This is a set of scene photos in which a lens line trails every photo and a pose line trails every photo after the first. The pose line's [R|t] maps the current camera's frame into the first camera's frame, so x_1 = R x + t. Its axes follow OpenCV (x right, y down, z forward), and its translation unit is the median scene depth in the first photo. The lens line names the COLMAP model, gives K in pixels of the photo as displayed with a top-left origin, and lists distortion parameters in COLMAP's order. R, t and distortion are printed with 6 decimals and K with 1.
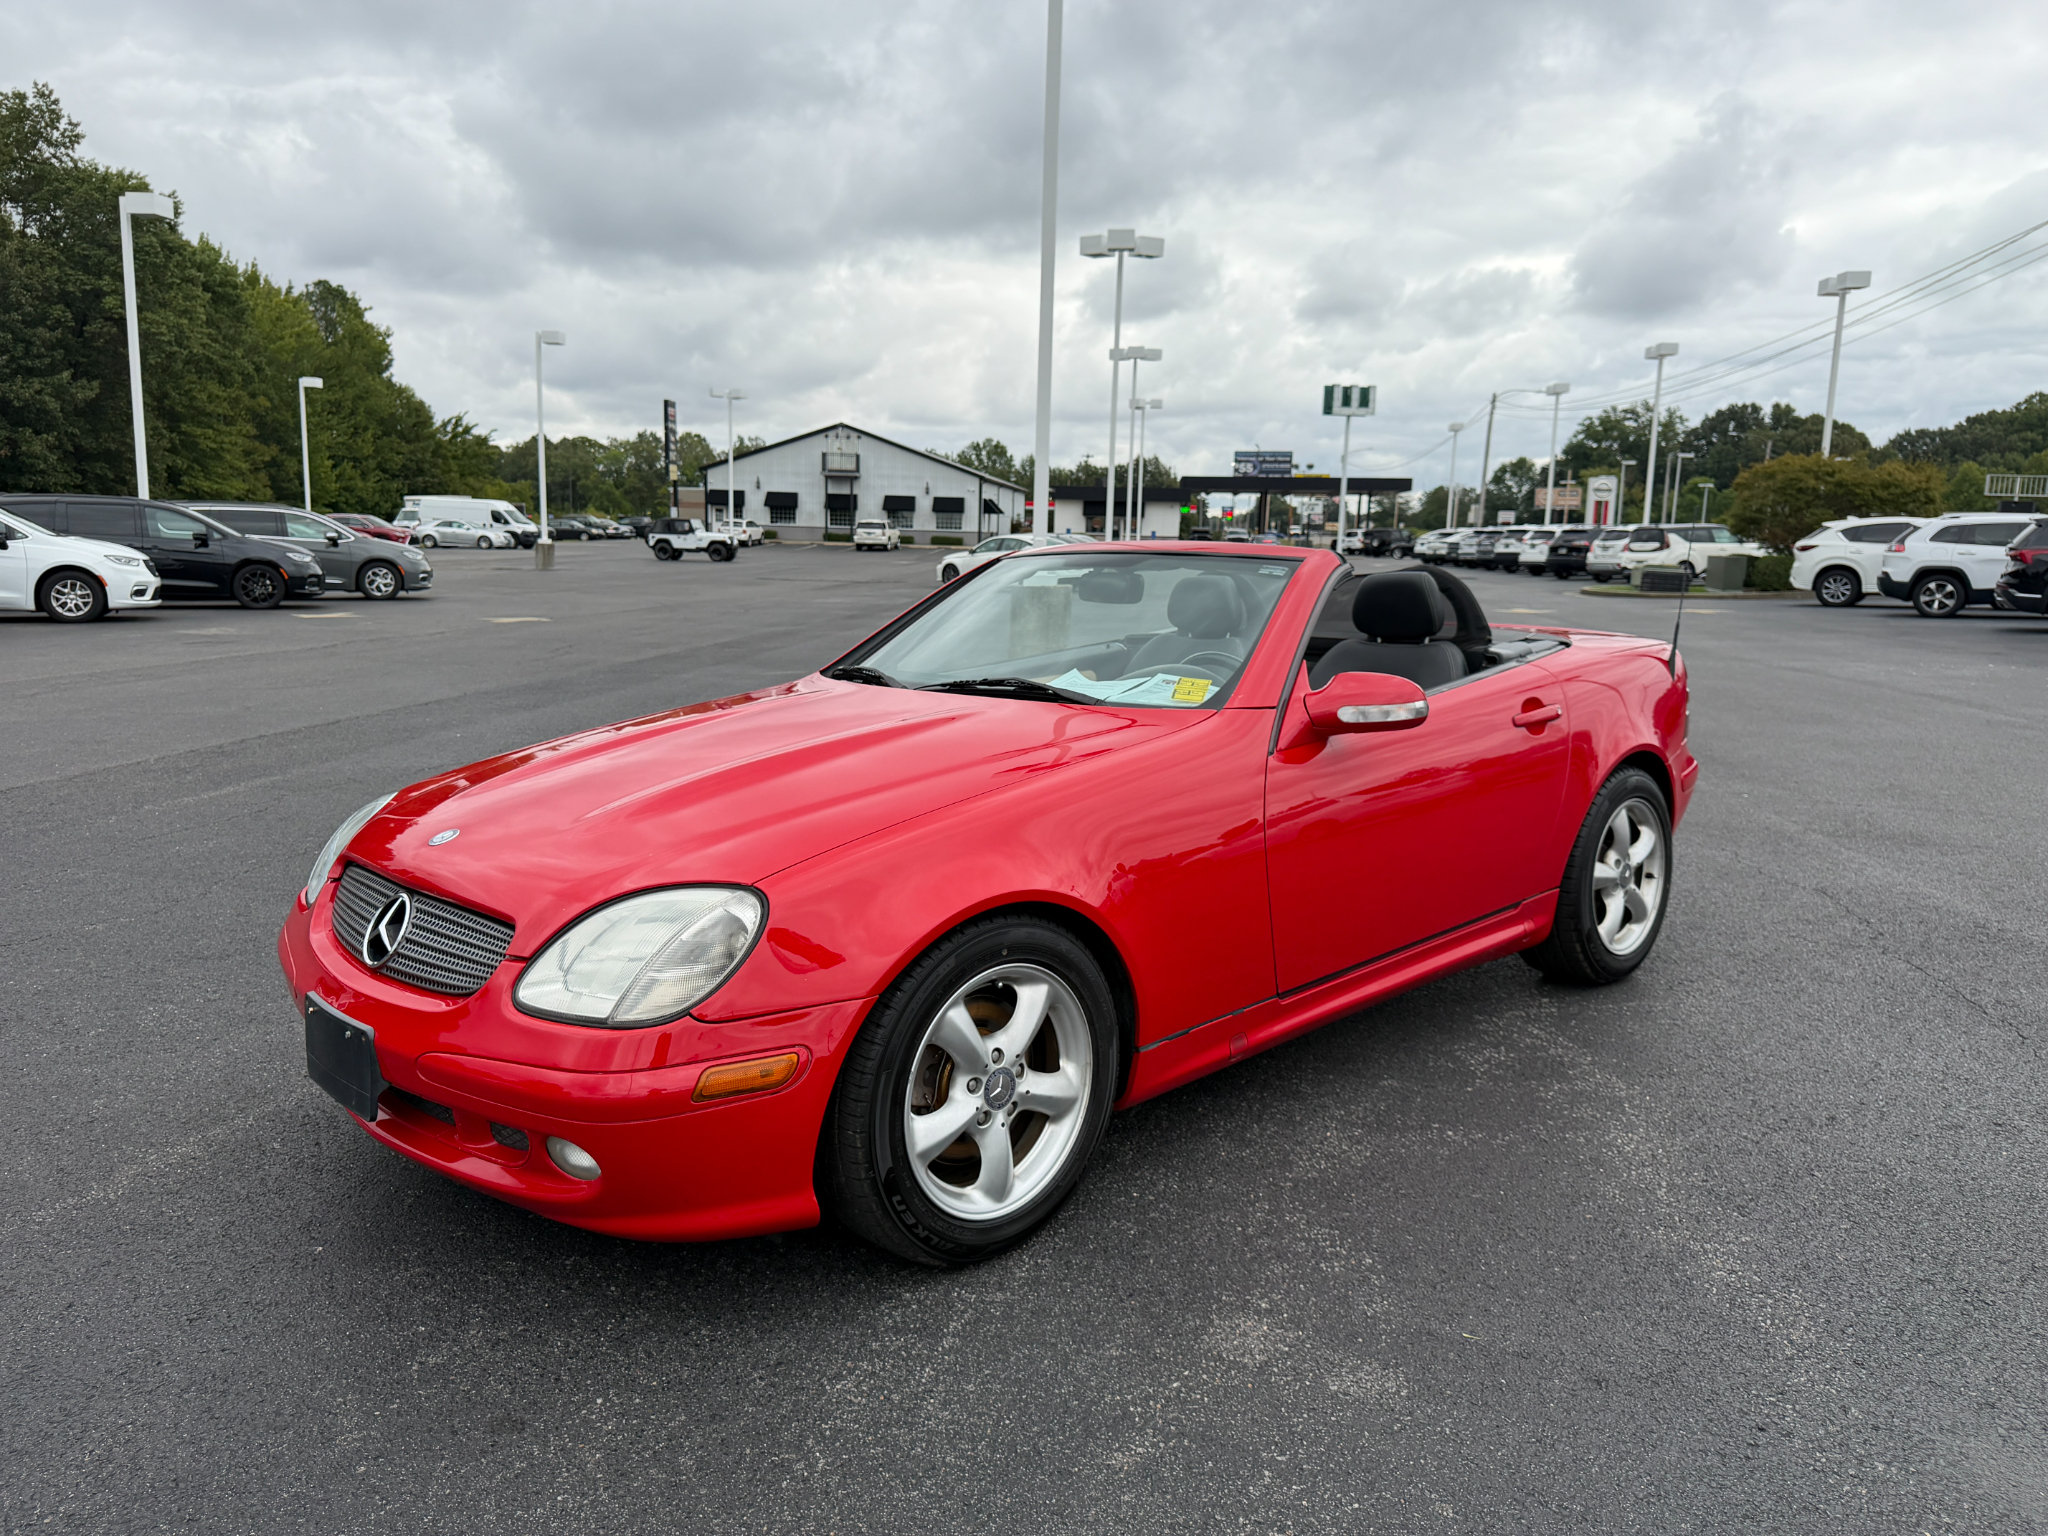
lens RADIAL K [[1562.5, 0, 1024.0], [0, 1562.5, 768.0], [0, 0, 1]] dist [0.089806, -0.180515]
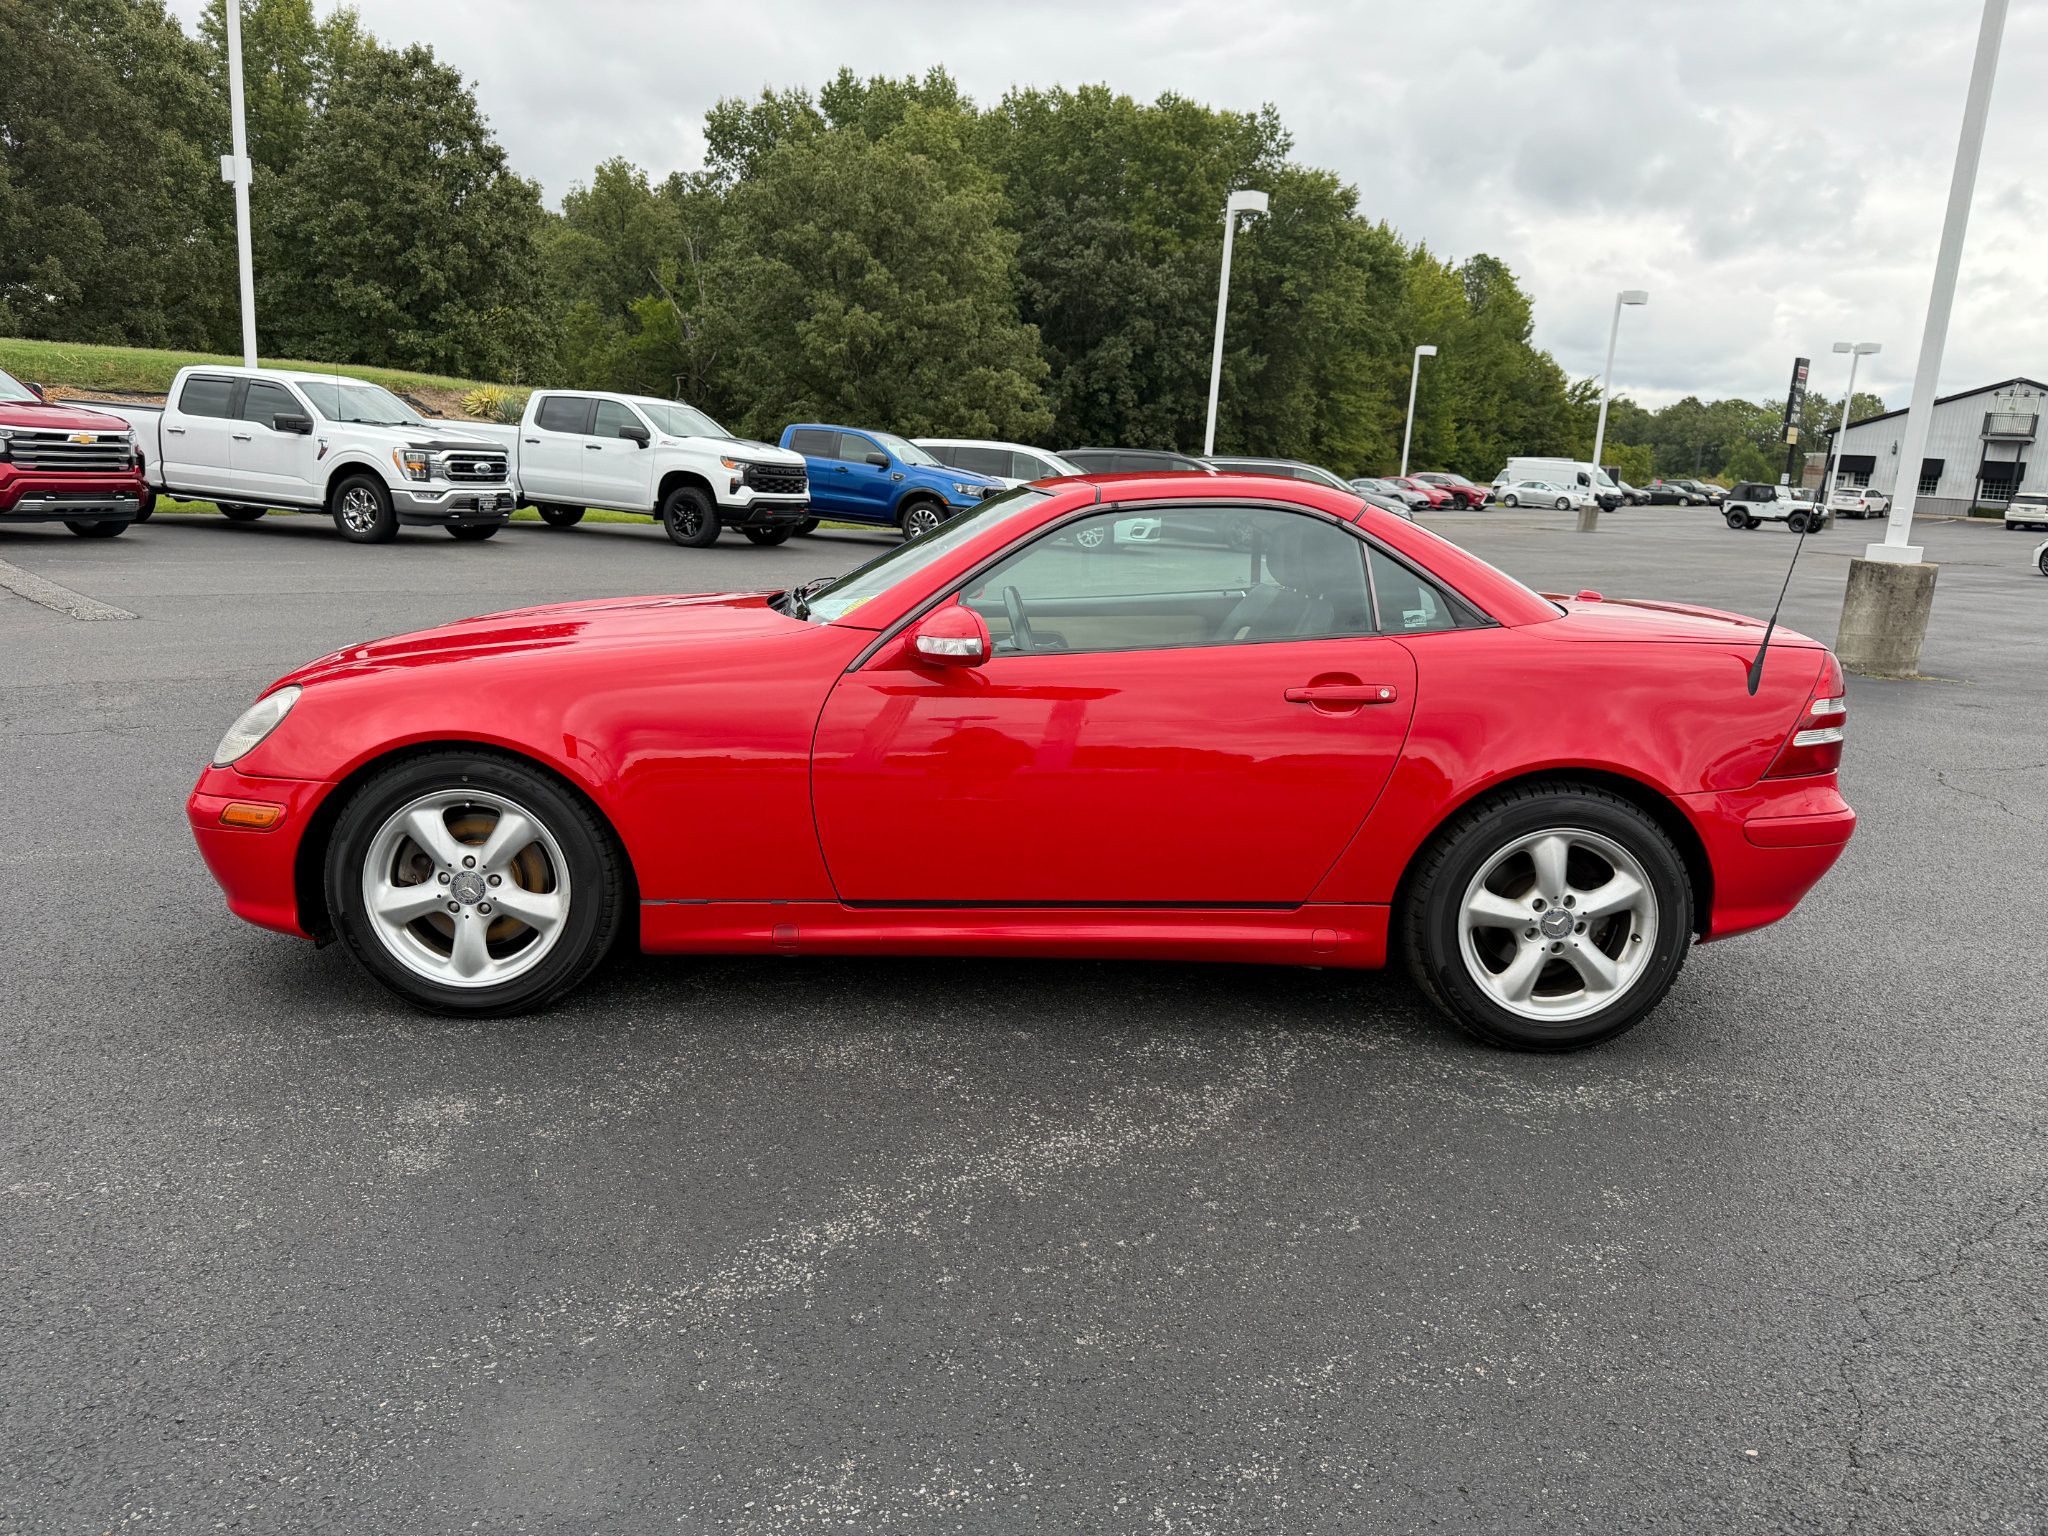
lens RADIAL K [[1530.7, 0, 999.9], [0, 1530.7, 768.7], [0, 0, 1]] dist [0.005412, 0.000031]
pose [[0.712980, 0.157055, -0.683369, 0.099491], [-0.138812, 0.986919, 0.081991, -0.004344], [0.687307, 0.036402, 0.725454, 0.035882]]
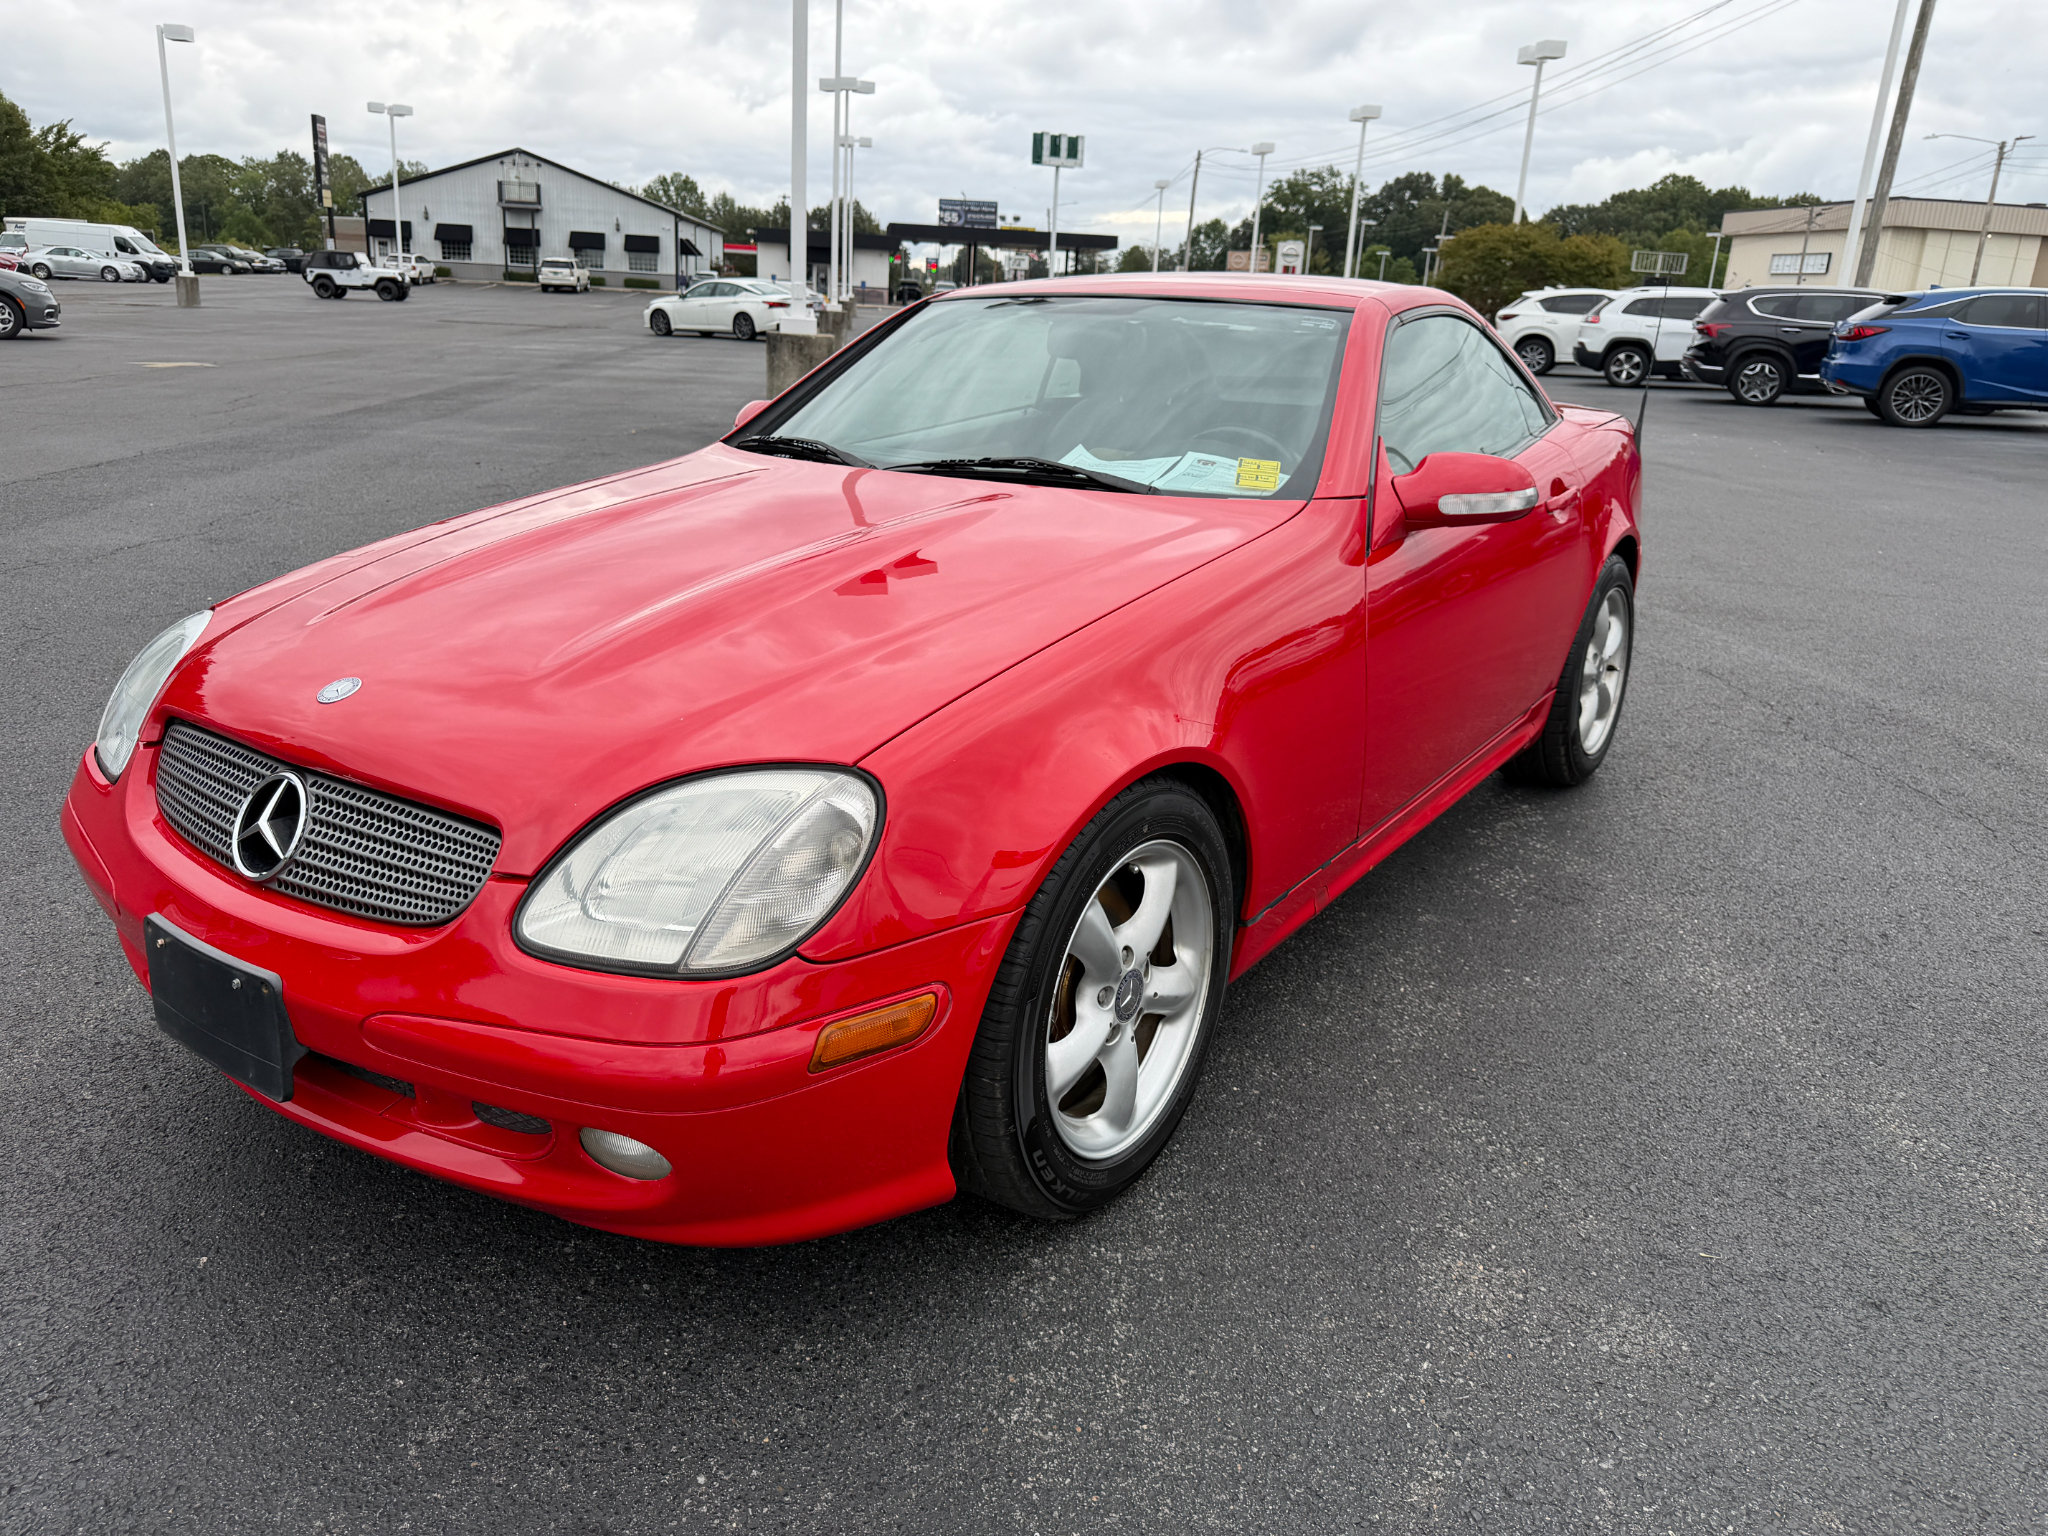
lens RADIAL K [[1519.1, 0, 1028.2], [0, 1519.1, 770.9], [0, 0, 1]] dist [0.030835, -0.063347]
pose [[0.978792, -0.034645, 0.201908, -0.018999], [0.002078, 0.987224, 0.159323, -0.002508], [-0.204848, -0.155525, 0.966359, 0.025712]]
